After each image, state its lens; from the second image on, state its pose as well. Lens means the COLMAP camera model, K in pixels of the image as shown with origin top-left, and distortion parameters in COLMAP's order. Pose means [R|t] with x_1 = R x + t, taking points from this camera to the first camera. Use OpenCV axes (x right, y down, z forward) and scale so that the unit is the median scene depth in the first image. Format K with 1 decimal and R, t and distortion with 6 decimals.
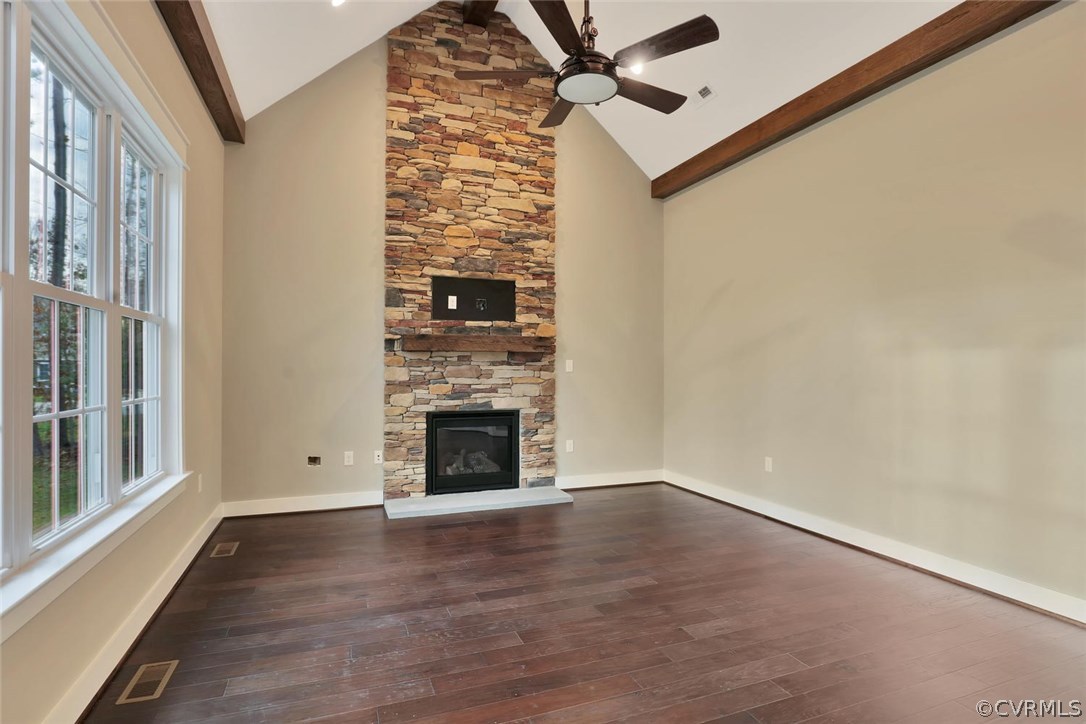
lens RADIAL K [[559.2, 0, 541.0], [0, 559.2, 365.8], [0, 0, 1]] dist [-0.024507, 0.001803]
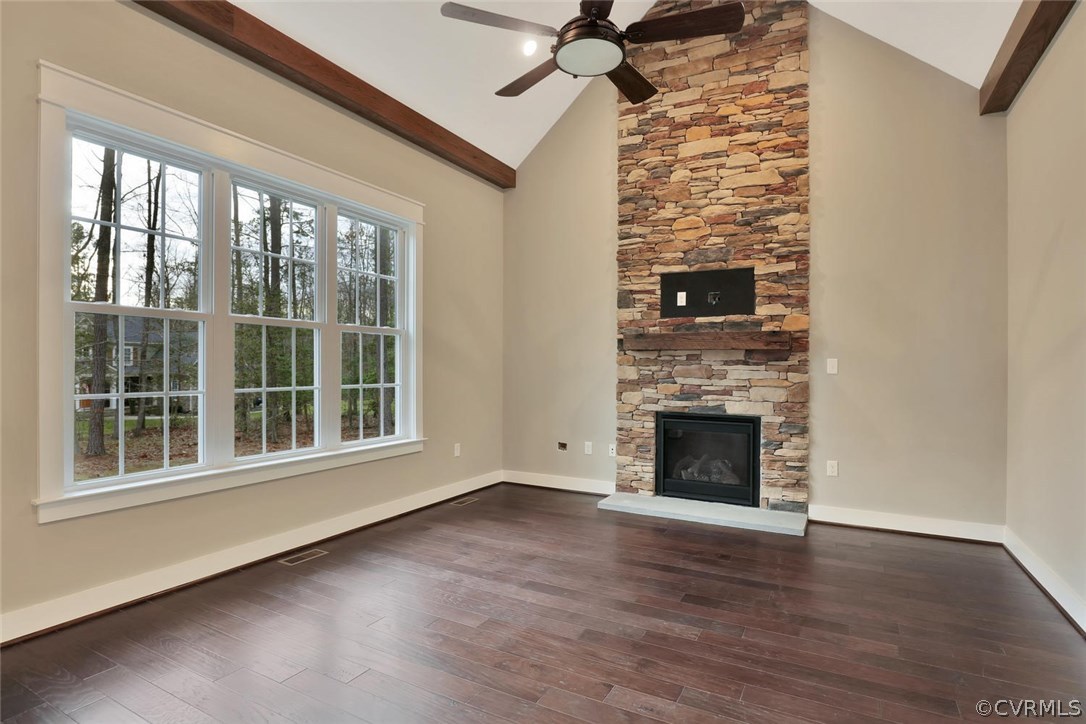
lens RADIAL K [[559.2, 0, 541.0], [0, 559.2, 365.8], [0, 0, 1]] dist [-0.024507, 0.001803]
pose [[0.643086, 0.007683, -0.765755, 0.419278], [-0.005657, 0.999970, 0.005282, -0.002466], [0.765773, 0.000935, 0.643111, 0.201567]]
